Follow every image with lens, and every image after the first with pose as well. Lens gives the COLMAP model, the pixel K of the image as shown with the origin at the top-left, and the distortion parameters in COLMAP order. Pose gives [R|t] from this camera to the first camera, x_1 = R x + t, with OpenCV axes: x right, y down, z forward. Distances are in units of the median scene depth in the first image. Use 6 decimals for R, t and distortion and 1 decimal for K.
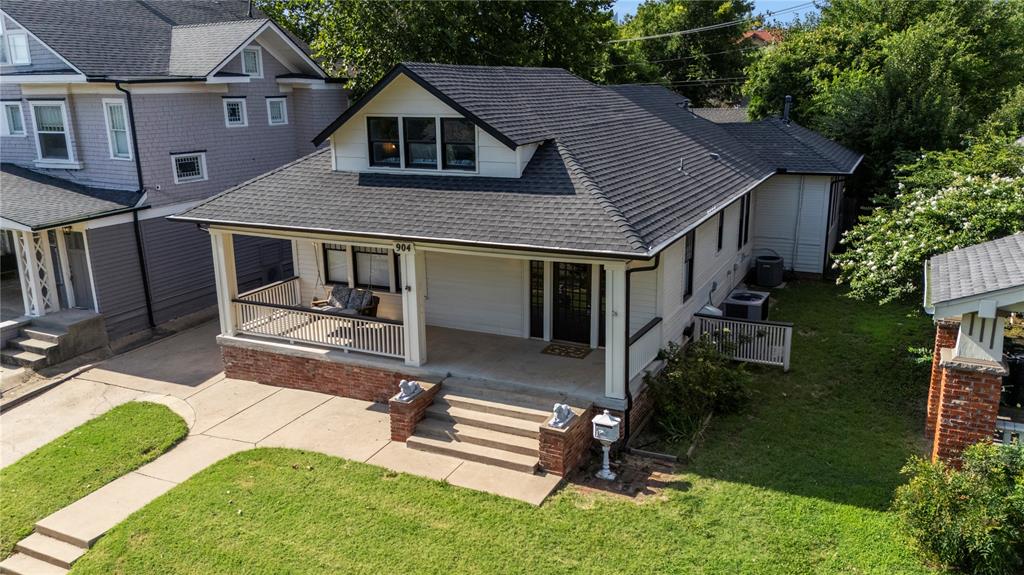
lens RADIAL K [[775.7, 0, 512.0], [0, 775.7, 287.5], [0, 0, 1]] dist [0.033140, -0.003752]
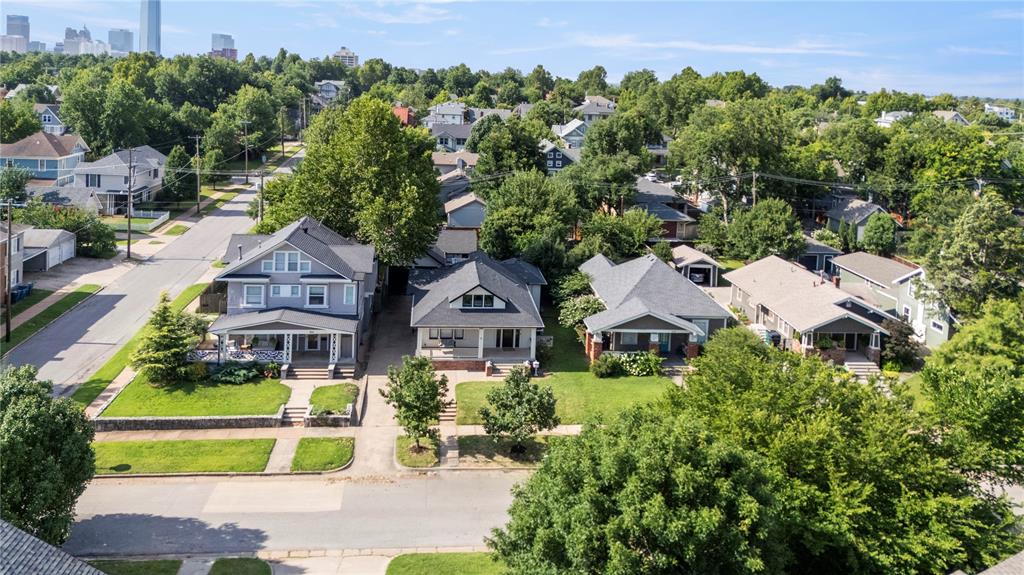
lens RADIAL K [[776.6, 0, 510.2], [0, 776.6, 107.4], [0, 0, 1]] dist [0.027508, -0.035131]
pose [[0.850250, 0.030316, 0.525506, -1.935115], [0.079679, 0.979423, -0.185421, -0.369933], [-0.520314, 0.199526, 0.830339, -2.407484]]
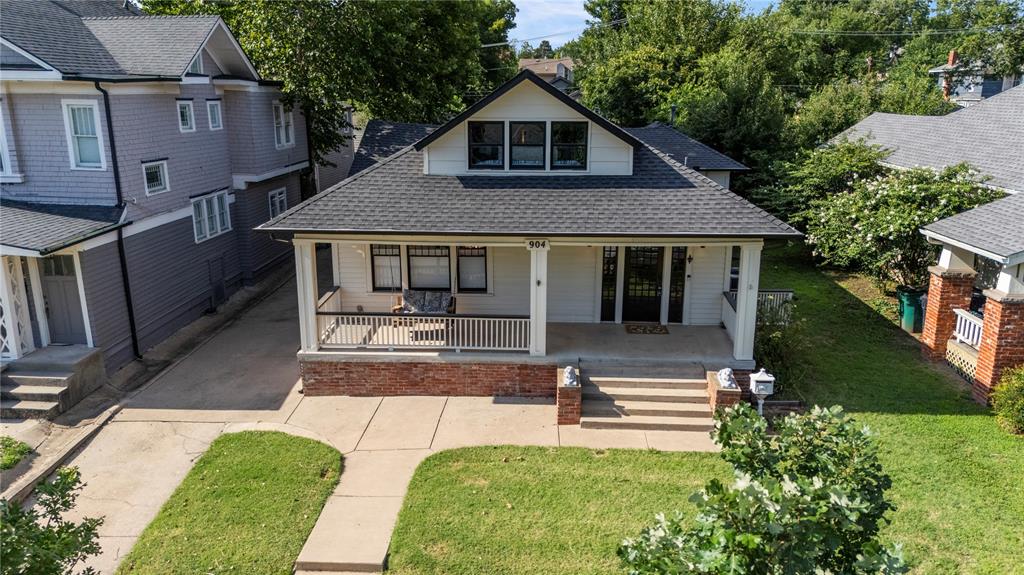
lens RADIAL K [[756.7, 0, 512.0], [0, 756.7, 287.5], [0, 0, 1]] dist [0.037810, -0.008498]
pose [[0.923875, -0.079755, 0.374291, -0.487236], [0.081379, 0.996617, 0.011493, -0.006326], [-0.373941, 0.019841, 0.927240, 0.050224]]
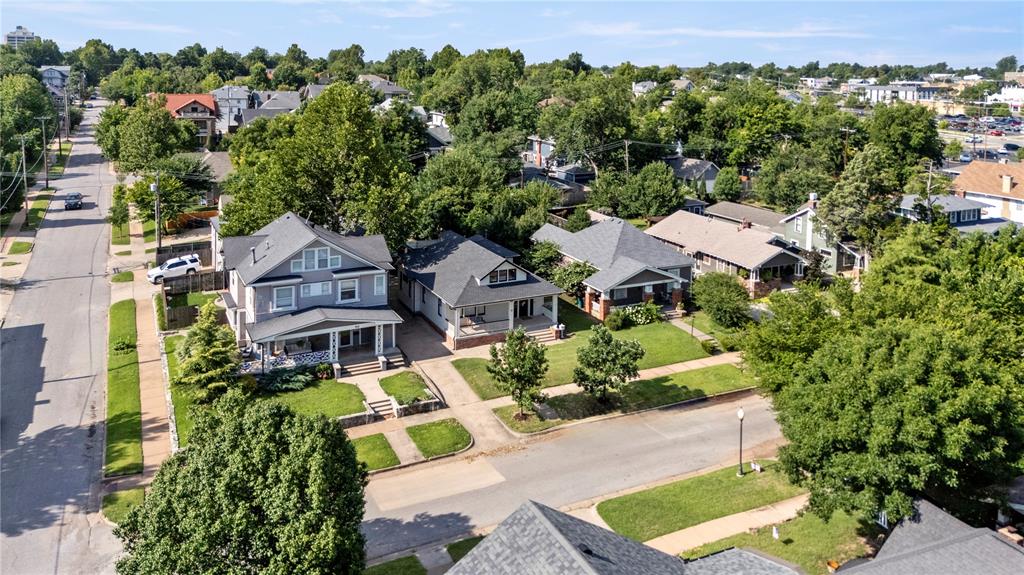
lens RADIAL K [[782.5, 0, 514.0], [0, 782.5, 91.7], [0, 0, 1]] dist [0.005317, 0.001964]
pose [[0.606511, -0.002346, 0.795072, -3.149441], [0.173513, 0.976283, -0.129482, -0.546312], [-0.775911, 0.216488, 0.592533, -1.628448]]
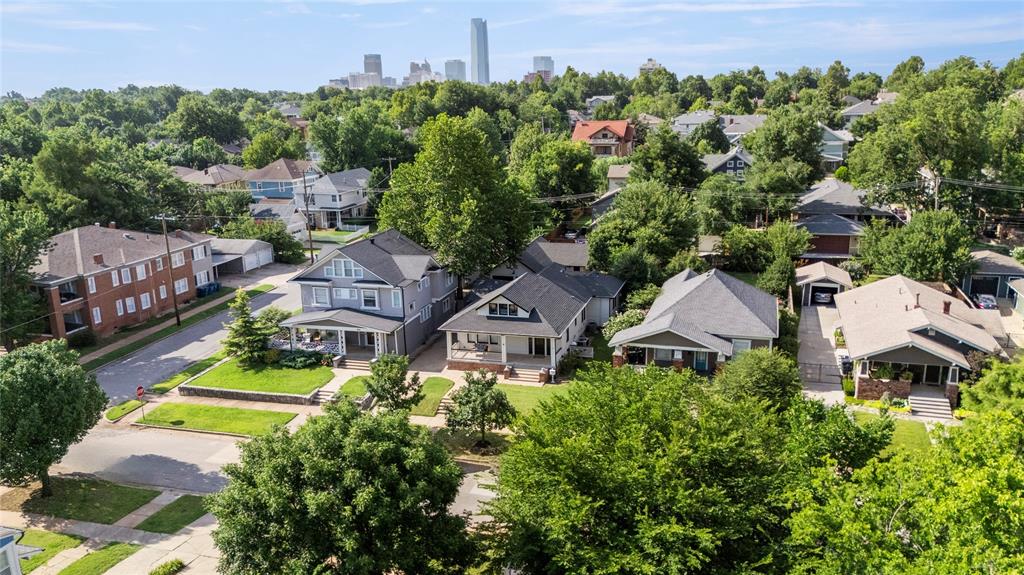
lens RADIAL K [[775.7, 0, 512.0], [0, 775.7, 287.5], [0, 0, 1]] dist [0.033140, -0.003752]
pose [[0.987859, -0.051276, 0.146649, -0.612765], [0.052496, 0.998611, -0.004465, -0.256042], [-0.146216, 0.012109, 0.989179, -2.841674]]
